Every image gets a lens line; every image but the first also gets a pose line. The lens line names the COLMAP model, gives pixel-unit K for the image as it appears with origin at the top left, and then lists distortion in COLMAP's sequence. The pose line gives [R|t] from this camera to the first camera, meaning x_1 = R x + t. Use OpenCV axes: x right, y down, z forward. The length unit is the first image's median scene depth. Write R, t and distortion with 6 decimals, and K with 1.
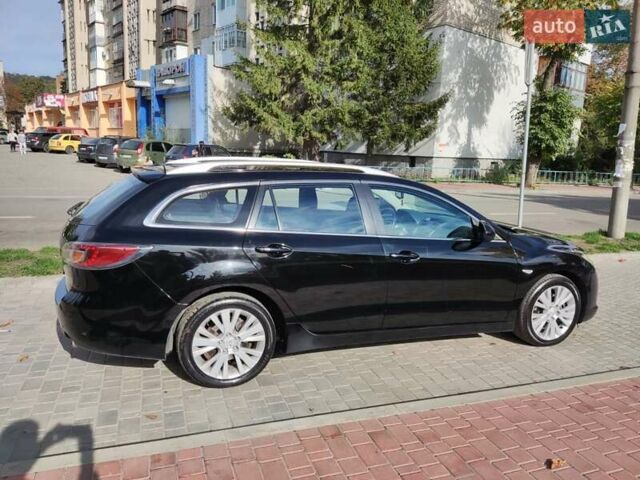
lens RADIAL K [[474.8, 0, 320.0], [0, 474.8, 240.0], [0, 0, 1]] dist [0.092373, -0.138390]
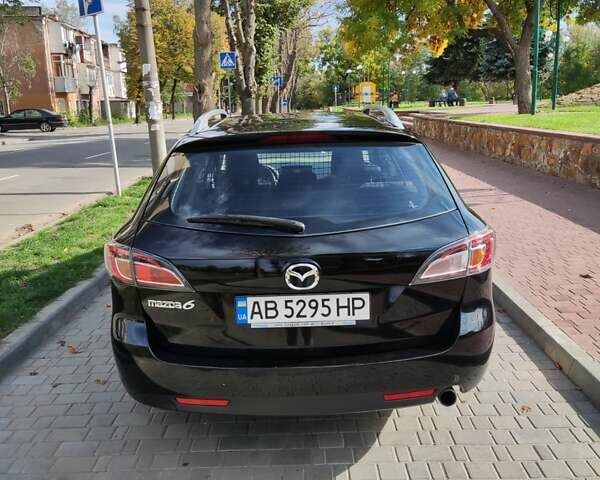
lens RADIAL K [[589.8, 0, 300.0], [0, 589.8, 240.0], [0, 0, 1]] dist [0.124010, -0.189684]
pose [[0.330869, -0.258957, 0.907451, -0.186443], [0.216324, 0.956819, 0.194171, -0.028136], [-0.918548, 0.132058, 0.372600, 0.127483]]
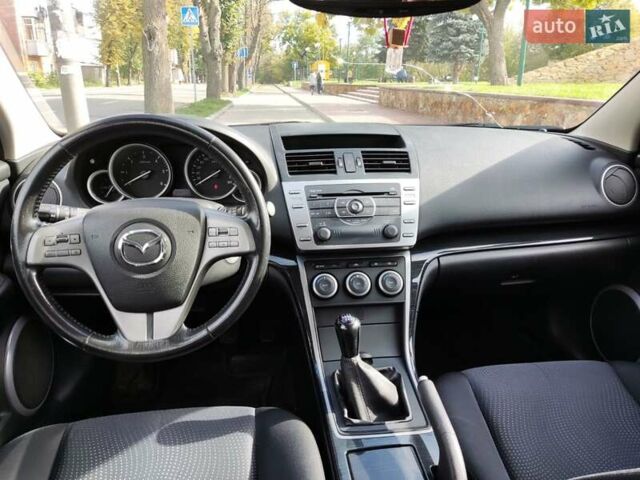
lens RADIAL K [[474.8, 0, 320.0], [0, 474.8, 240.0], [0, 0, 1]] dist [0.092373, -0.138390]
pose [[0.222449, -0.341449, 0.913197, 0.001160], [0.176905, 0.935254, 0.306602, -0.014694], [-0.958760, 0.093346, 0.268450, 0.209150]]
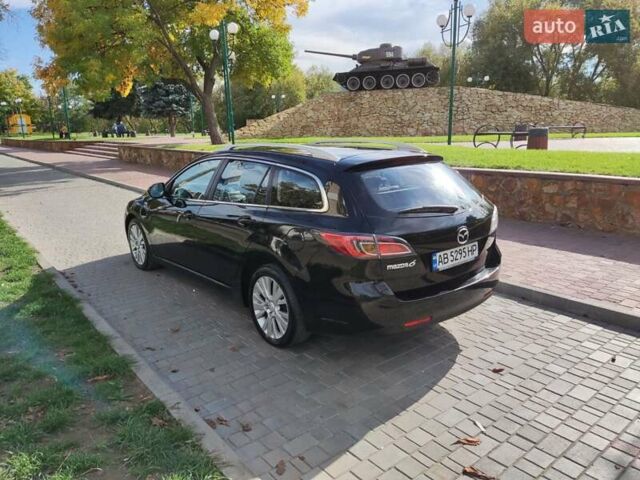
lens RADIAL K [[474.8, 0, 320.0], [0, 474.8, 240.0], [0, 0, 1]] dist [0.092373, -0.138390]
pose [[-0.341165, -0.249198, 0.906370, -0.215615], [0.179008, 0.929351, 0.322897, -0.057890], [-0.922801, 0.272408, -0.272454, 0.252959]]
